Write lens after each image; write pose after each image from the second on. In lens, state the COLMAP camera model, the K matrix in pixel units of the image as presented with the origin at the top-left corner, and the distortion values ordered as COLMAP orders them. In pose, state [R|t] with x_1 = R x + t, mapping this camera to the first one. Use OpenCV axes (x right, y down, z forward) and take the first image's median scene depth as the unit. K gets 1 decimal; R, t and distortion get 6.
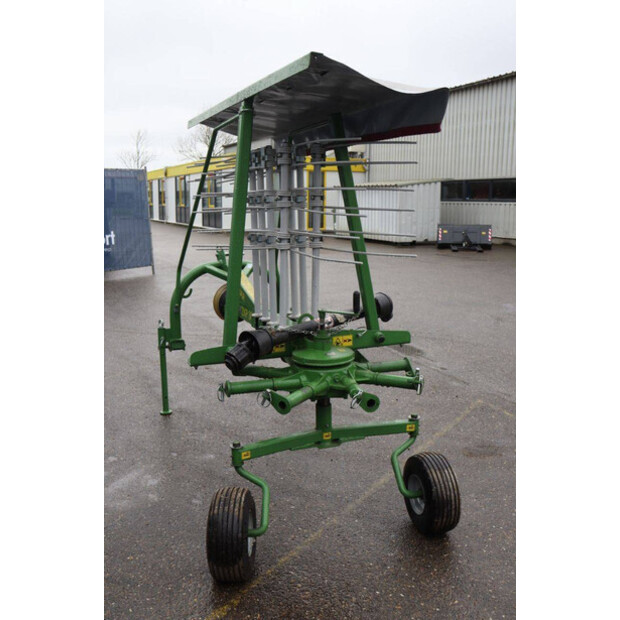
lens RADIAL K [[567.0, 0, 310.0], [0, 567.0, 310.0], [0, 0, 1]] dist [-0.086778, 0.008659]
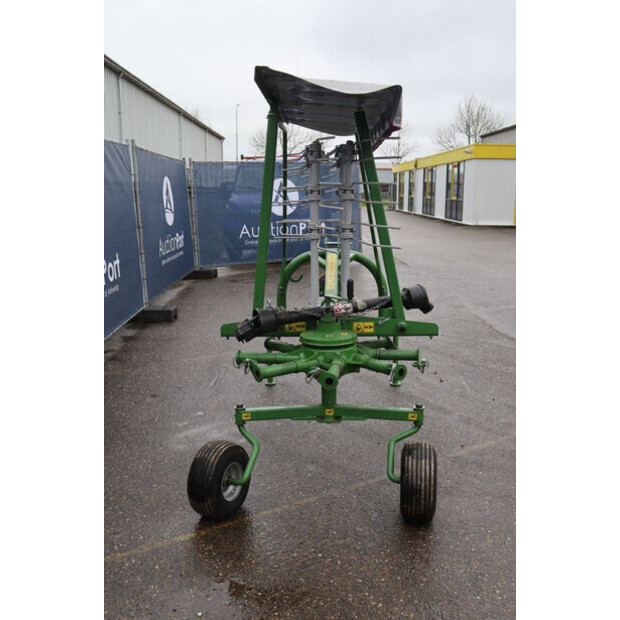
lens RADIAL K [[567.0, 0, 310.0], [0, 567.0, 310.0], [0, 0, 1]] dist [-0.086778, 0.008659]
pose [[0.922608, 0.072346, -0.378894, 0.387305], [-0.066457, 0.997379, 0.028617, -0.000837], [0.379971, -0.001223, 0.924997, -0.016960]]
